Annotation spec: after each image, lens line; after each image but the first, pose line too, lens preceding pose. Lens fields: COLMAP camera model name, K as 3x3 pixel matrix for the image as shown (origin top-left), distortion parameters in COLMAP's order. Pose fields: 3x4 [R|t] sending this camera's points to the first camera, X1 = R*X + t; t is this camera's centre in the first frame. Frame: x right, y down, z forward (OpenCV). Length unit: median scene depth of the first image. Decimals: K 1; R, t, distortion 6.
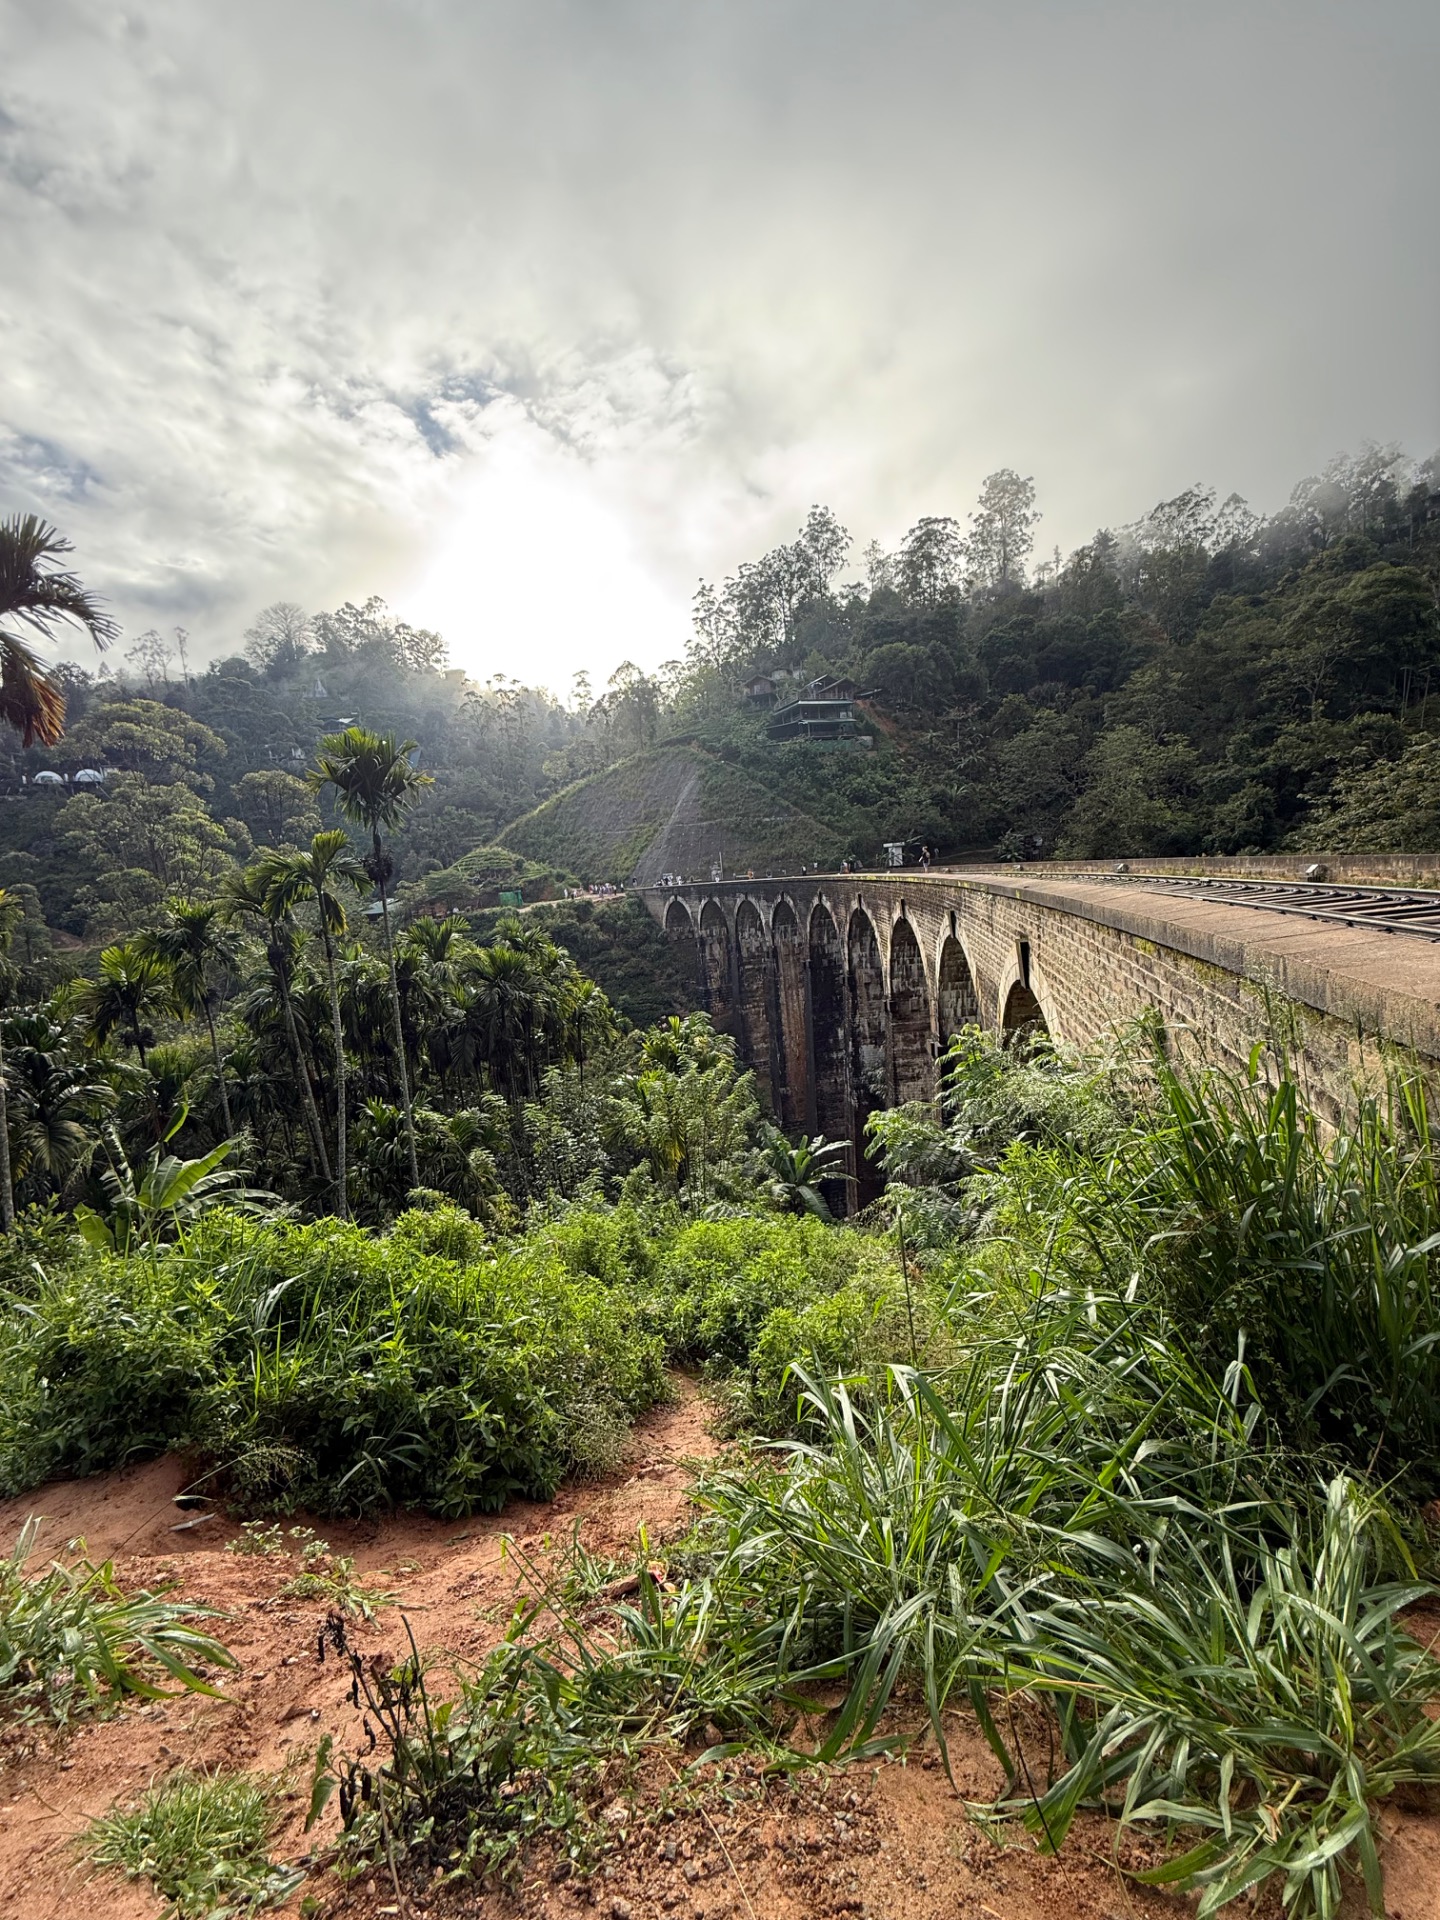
lens RADIAL K [[760.7, 0, 720.3], [0, 760.7, 960.1], [0, 0, 1]] dist [-0.003194, 0.000757]
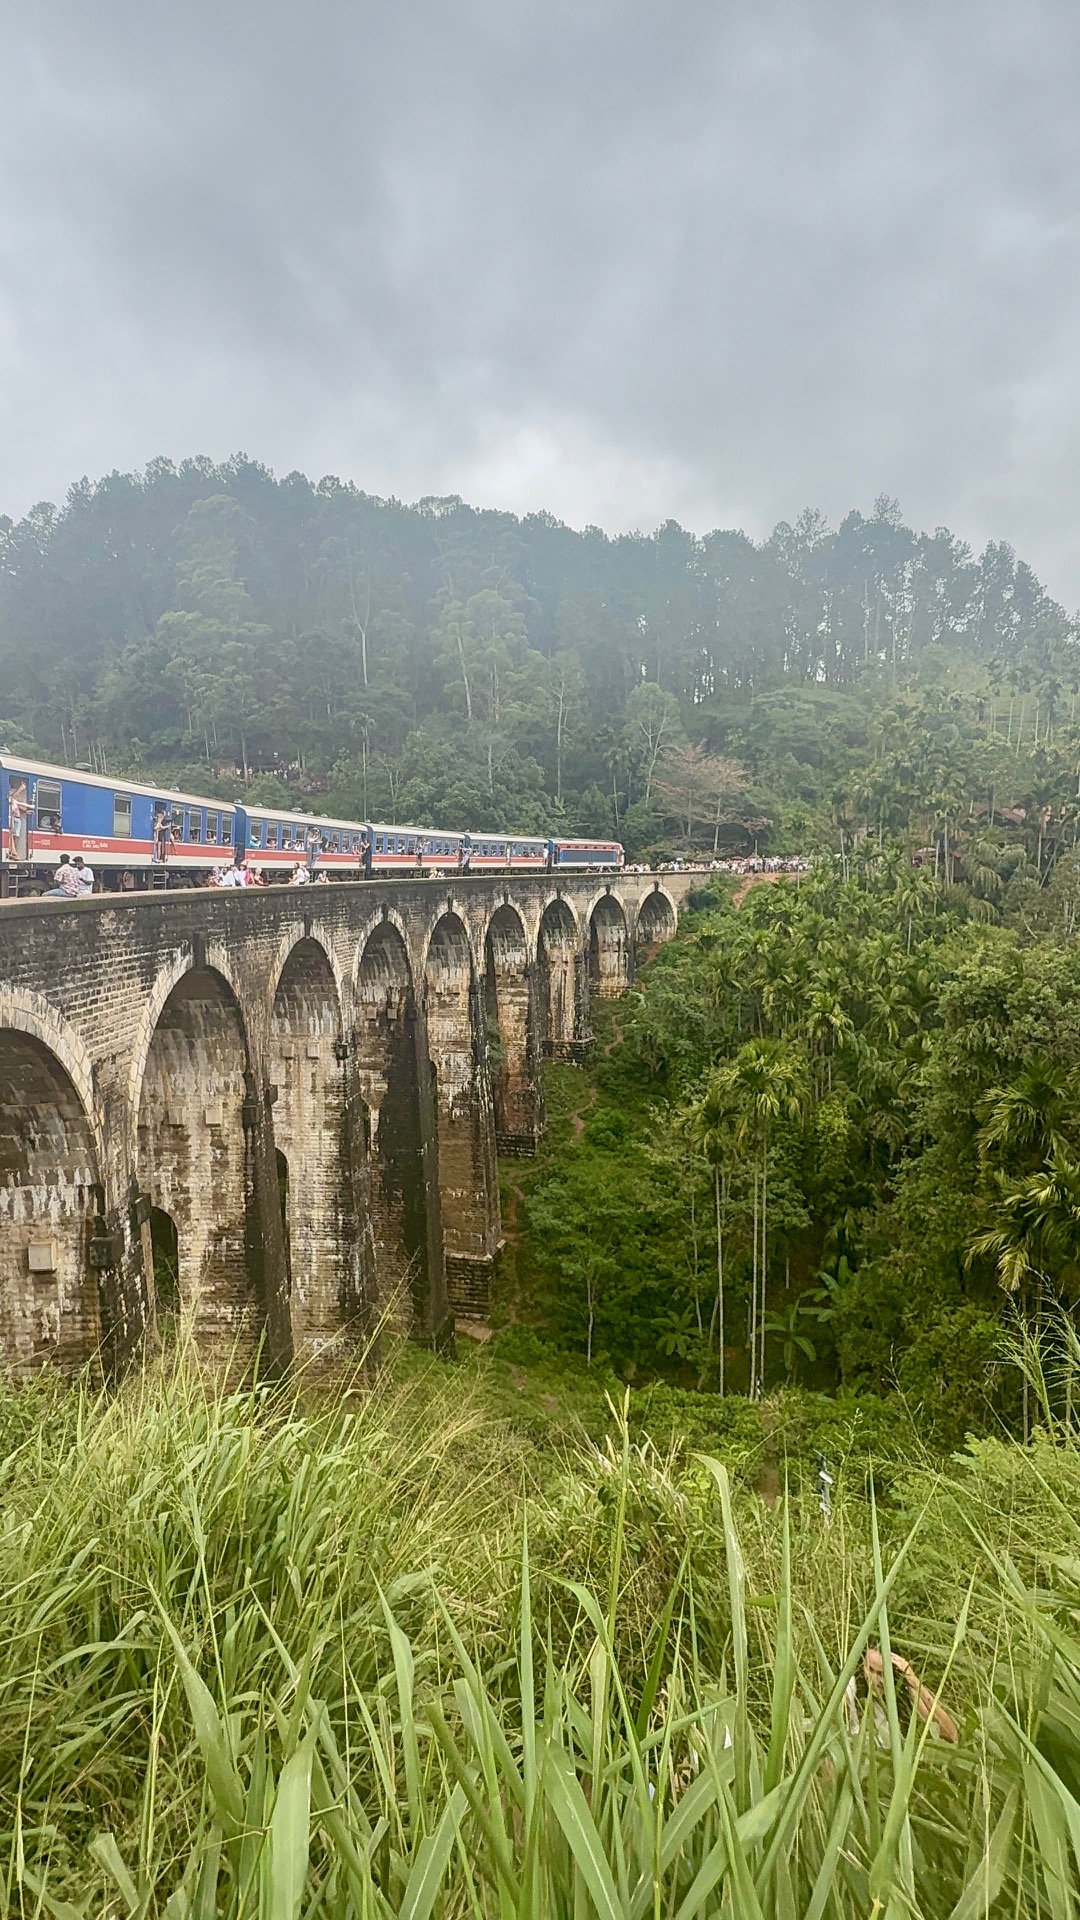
lens RADIAL K [[915.9, 0, 541.4], [0, 915.9, 956.4], [0, 0, 1]] dist [-0.017990, 0.002606]
pose [[-0.919123, 0.081330, 0.385484, -0.370925], [0.152301, 0.975741, 0.157272, -0.192980], [-0.363342, 0.203262, -0.909213, 2.169810]]
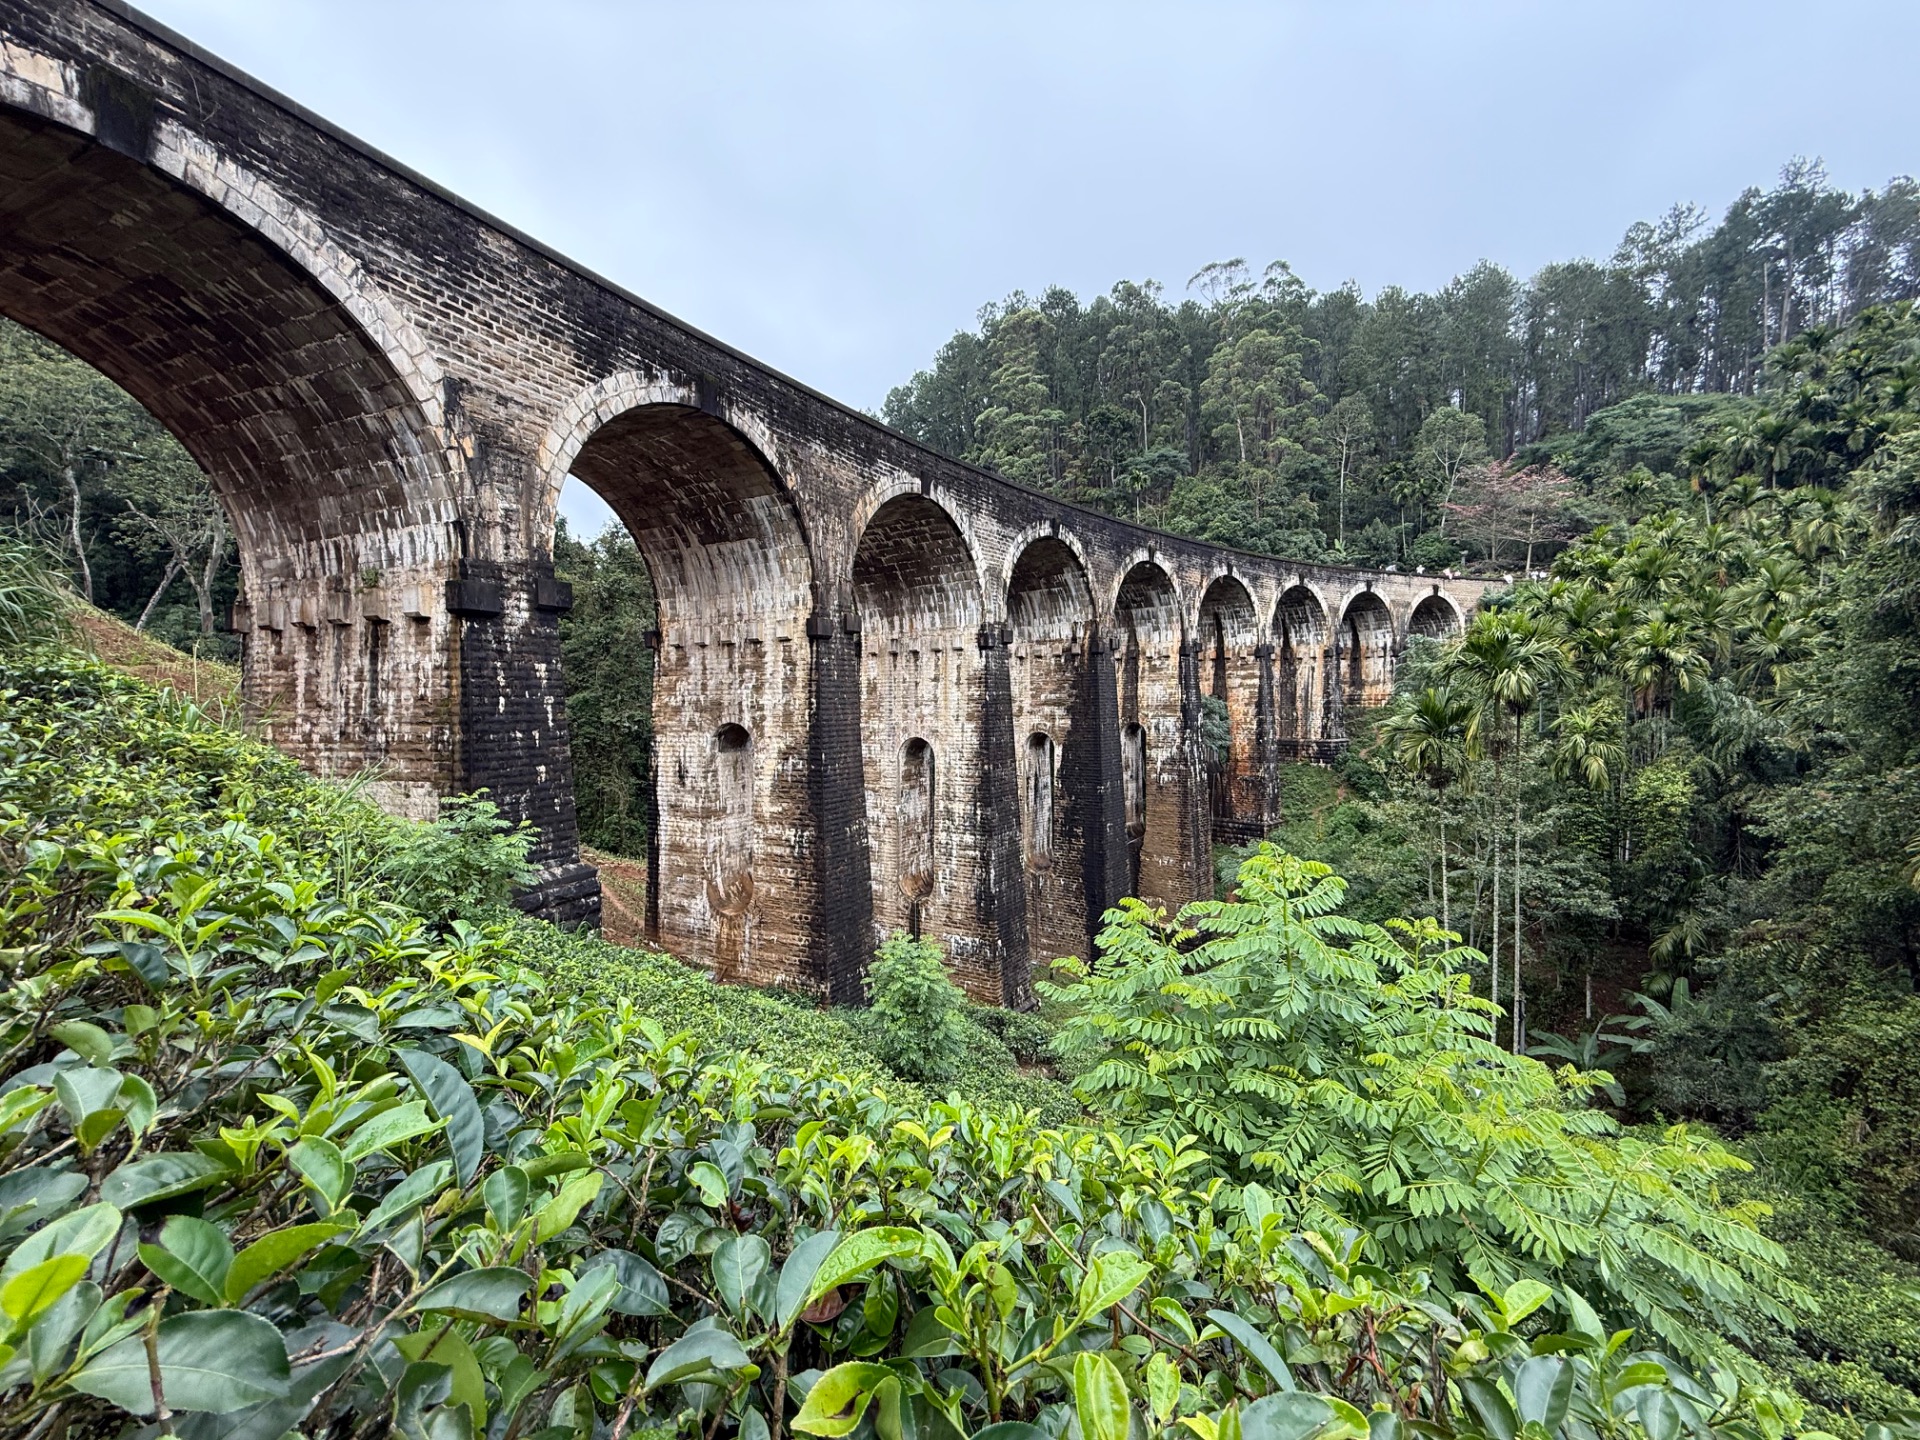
lens RADIAL K [[760.7, 0, 955.5], [0, 760.7, 719.6], [0, 0, 1]] dist [-0.003194, 0.000757]
pose [[-0.636026, 0.084948, 0.766978, -0.374732], [0.181358, 0.982538, 0.041571, 0.017534], [-0.750053, 0.165538, -0.640326, 1.973747]]
